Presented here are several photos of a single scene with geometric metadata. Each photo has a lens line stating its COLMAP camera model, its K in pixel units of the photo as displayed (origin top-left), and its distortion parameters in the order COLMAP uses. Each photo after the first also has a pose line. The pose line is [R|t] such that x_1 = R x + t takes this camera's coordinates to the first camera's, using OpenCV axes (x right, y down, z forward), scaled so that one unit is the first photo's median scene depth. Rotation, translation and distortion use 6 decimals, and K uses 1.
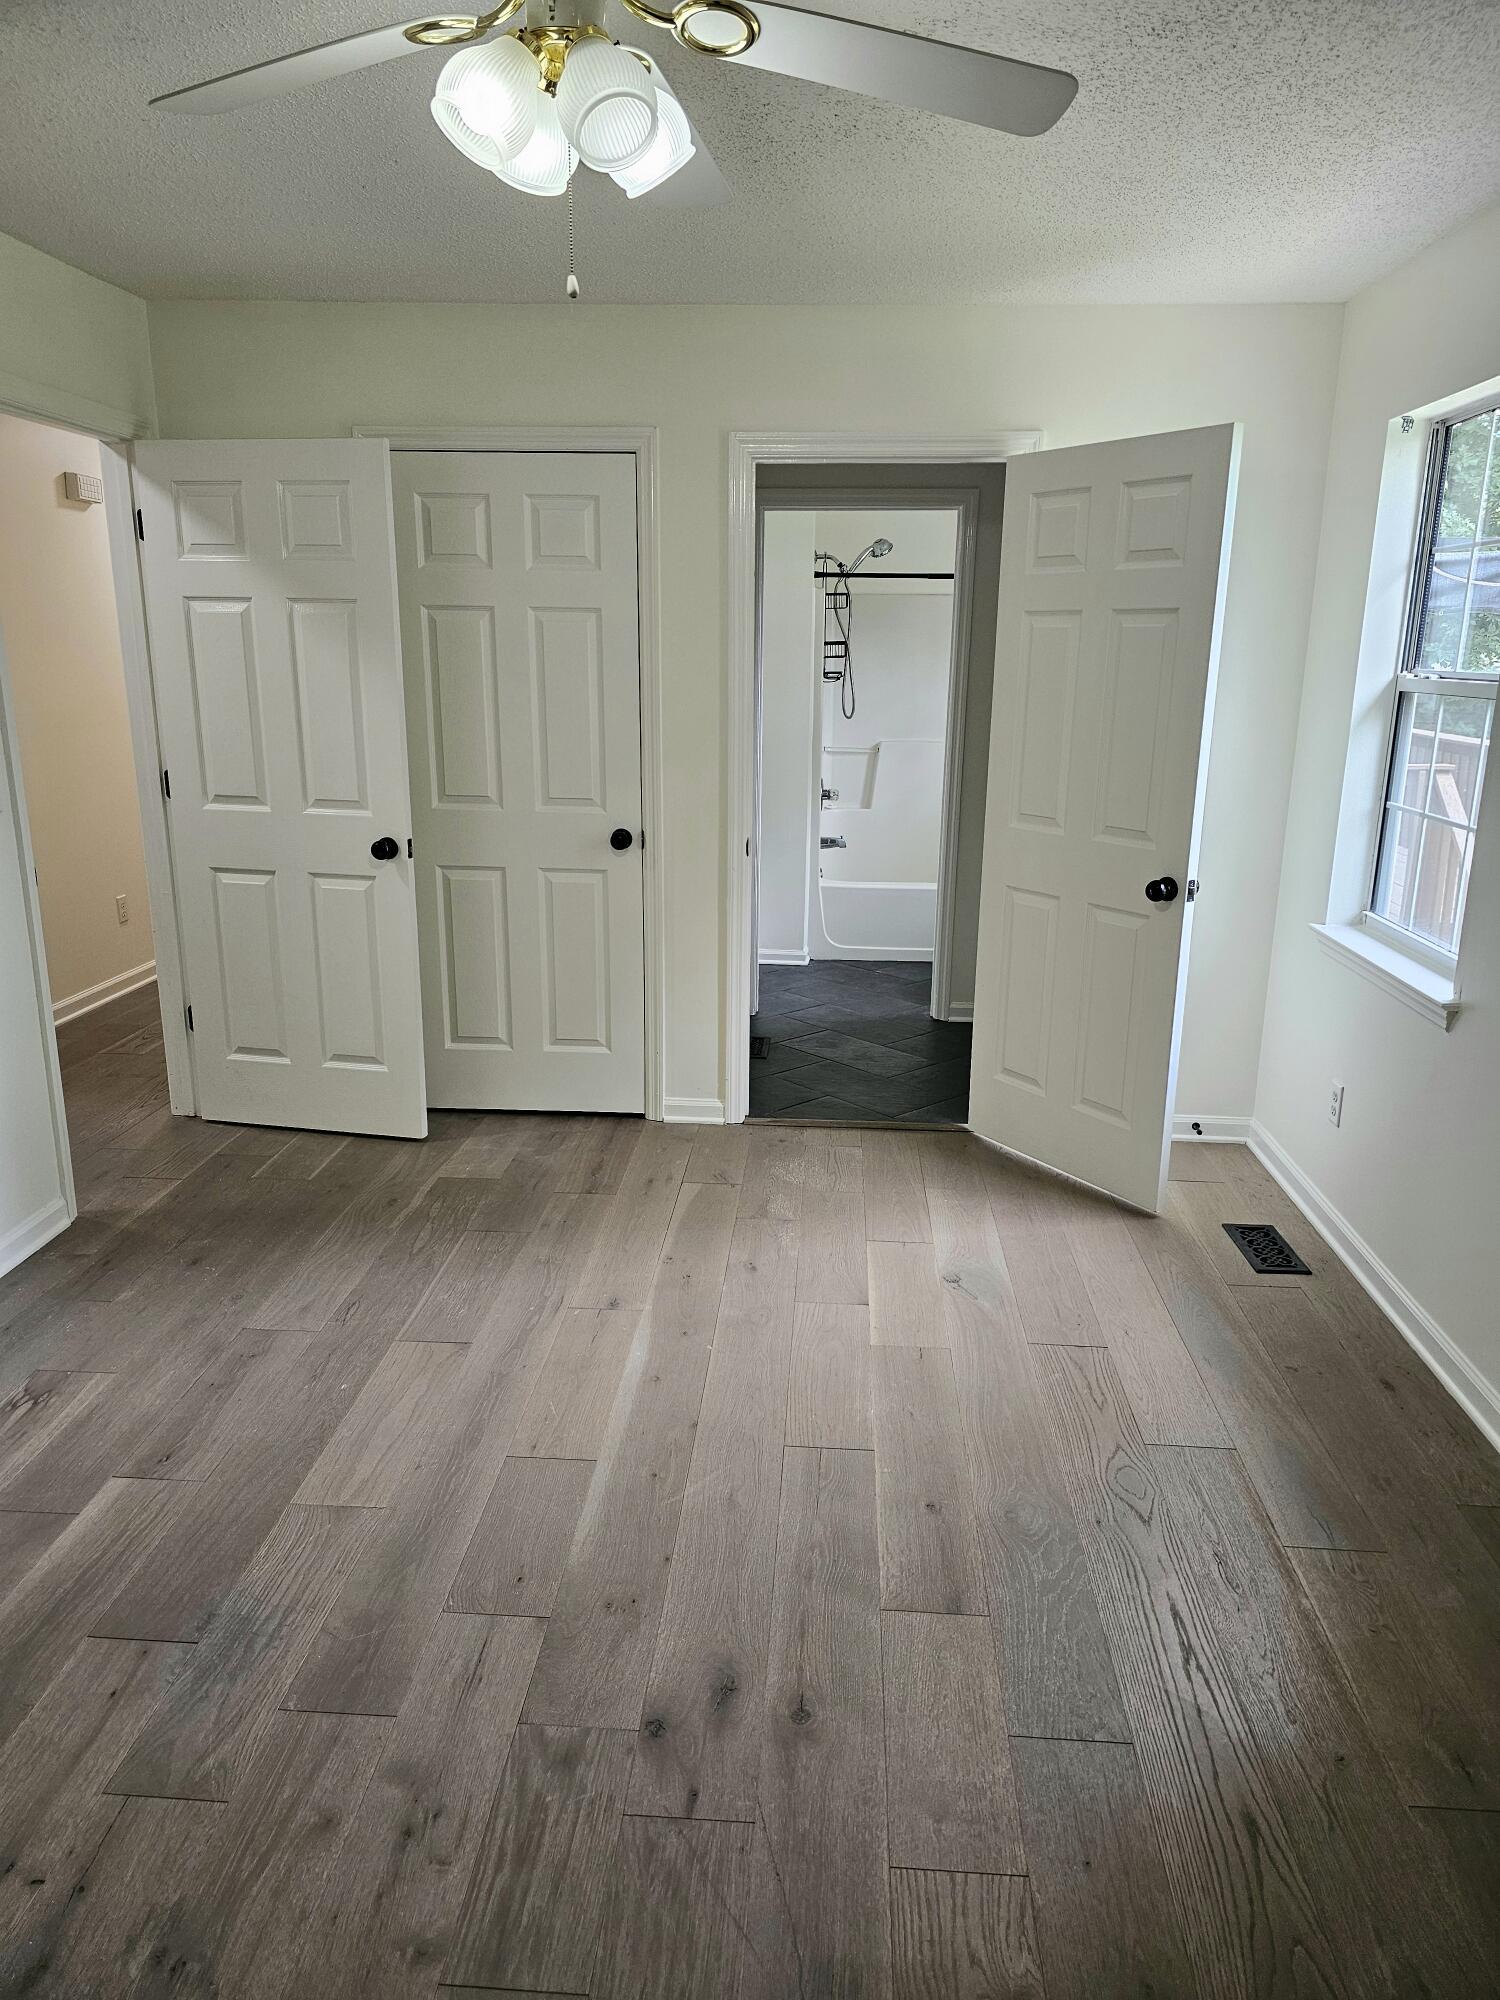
lens RADIAL K [[1348.6, 0, 757.1], [0, 1348.6, 985.7], [0, 0, 1]] dist [0.069640, -0.066857]
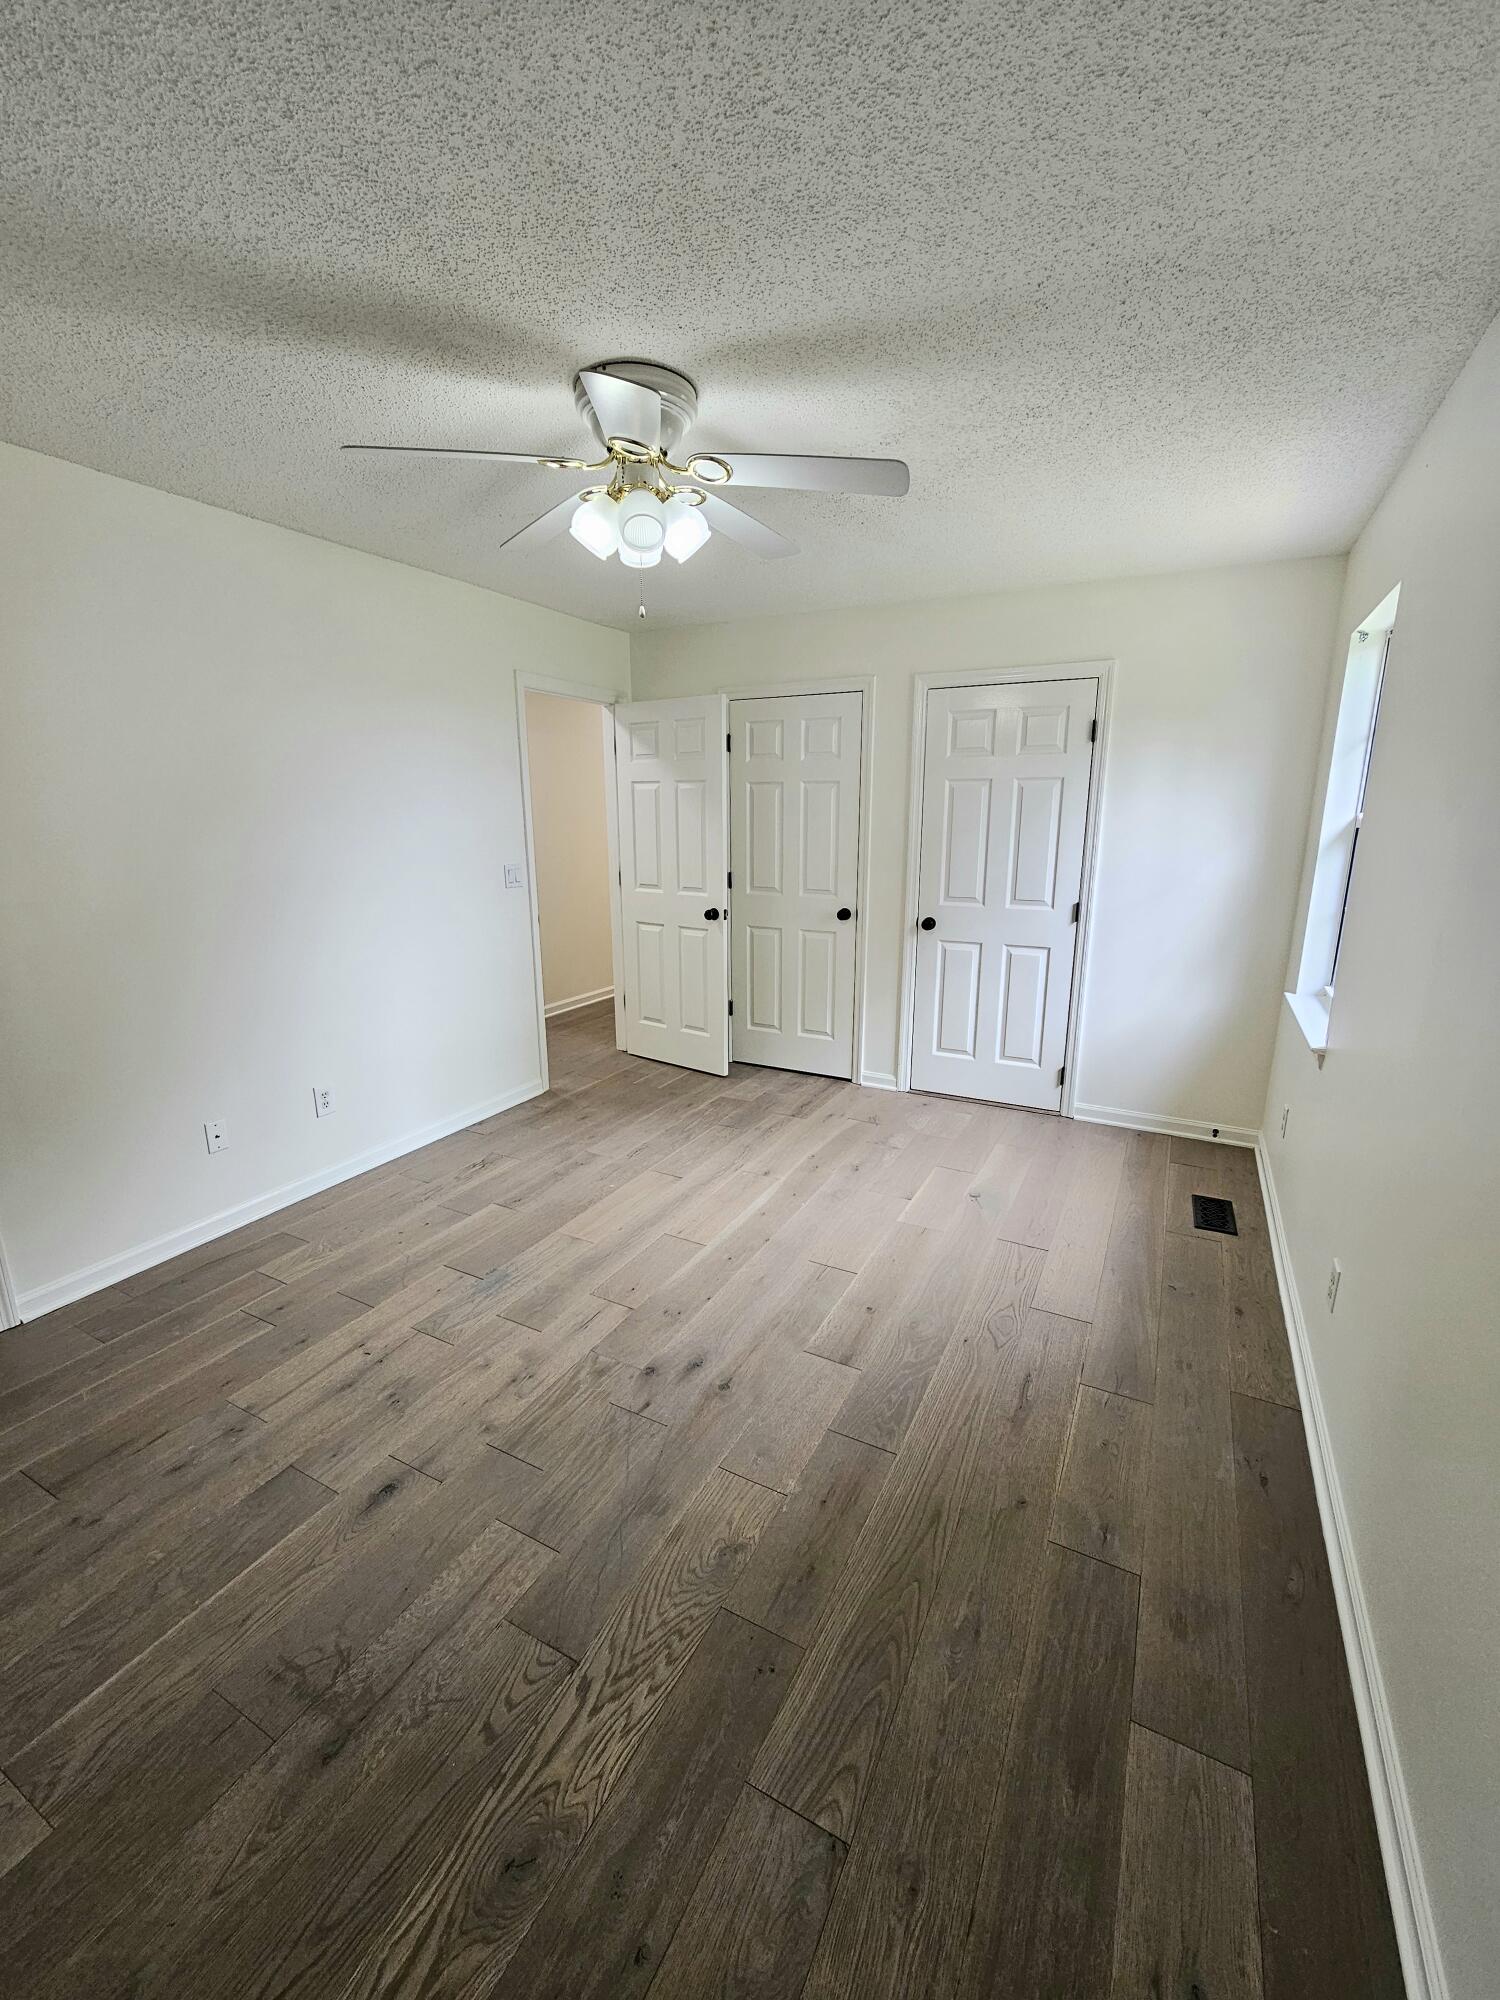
lens RADIAL K [[828.9, 0, 745.7], [0, 828.9, 995.2], [0, 0, 1]] dist [-0.003502, 0.000322]
pose [[0.912048, 0.079519, -0.402300, 0.248792], [-0.091725, 0.995722, -0.011135, 0.018103], [0.399693, 0.047056, 0.915440, -0.002518]]
